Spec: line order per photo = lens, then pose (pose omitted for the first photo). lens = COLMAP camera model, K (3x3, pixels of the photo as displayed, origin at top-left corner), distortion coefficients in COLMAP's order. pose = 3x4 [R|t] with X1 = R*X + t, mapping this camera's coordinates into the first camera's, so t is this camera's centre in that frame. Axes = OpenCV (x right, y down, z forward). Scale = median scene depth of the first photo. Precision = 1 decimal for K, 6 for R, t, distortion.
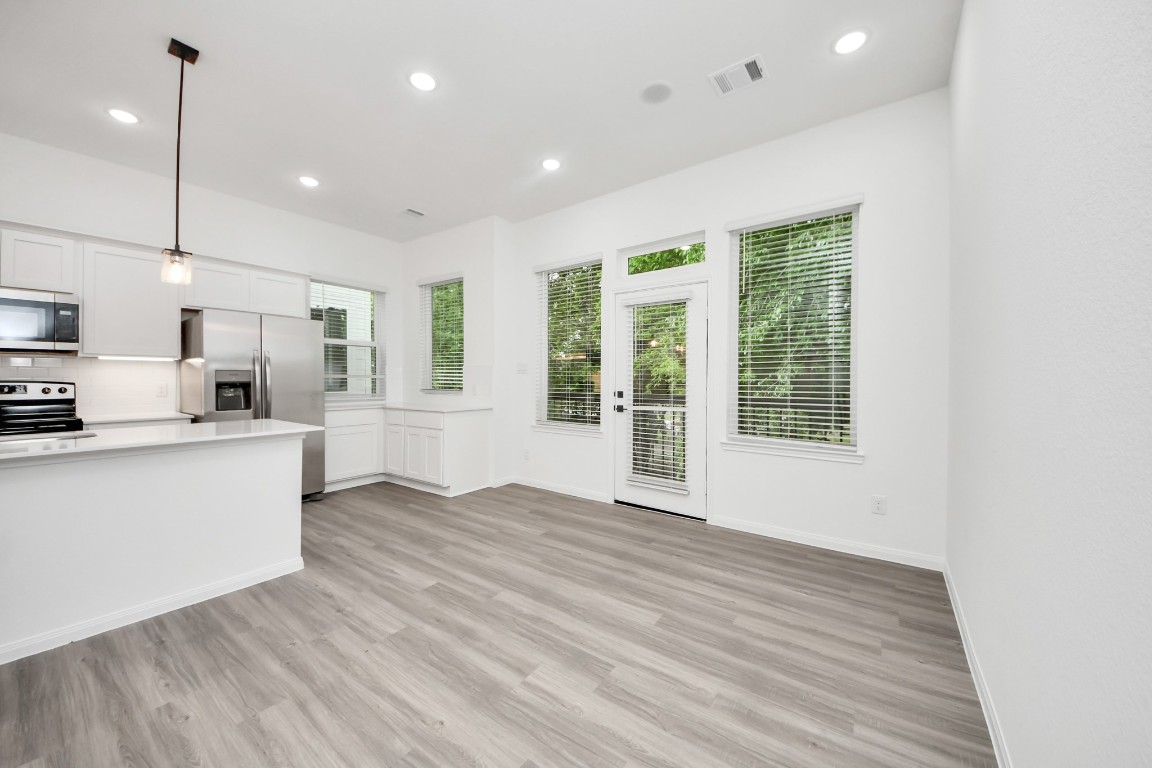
lens RADIAL K [[424.5, 0, 572.5], [0, 424.5, 386.8], [0, 0, 1]] dist [0.046915, -0.028092]
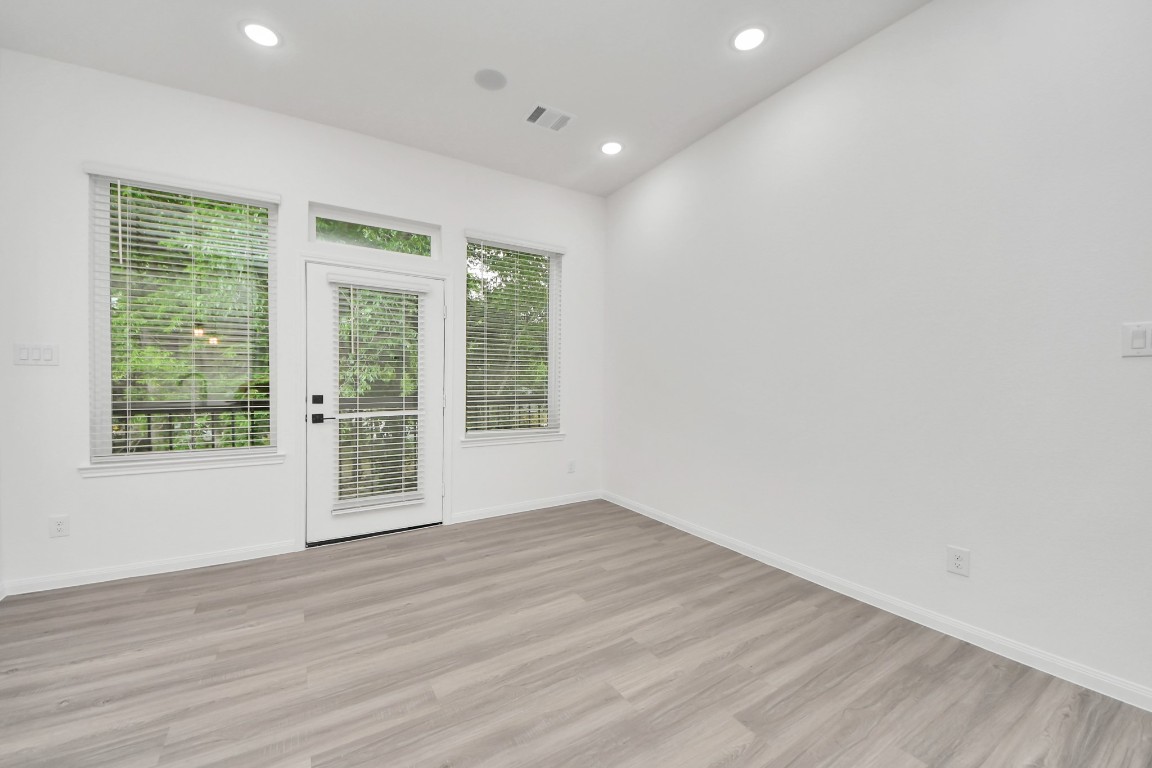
lens RADIAL K [[424.5, 0, 572.5], [0, 424.5, 386.8], [0, 0, 1]] dist [0.046915, -0.028092]
pose [[0.393229, -0.016648, 0.919290, -0.707891], [0.016126, 0.999807, 0.011208, -0.008274], [-0.919299, 0.010417, 0.393421, 0.511357]]
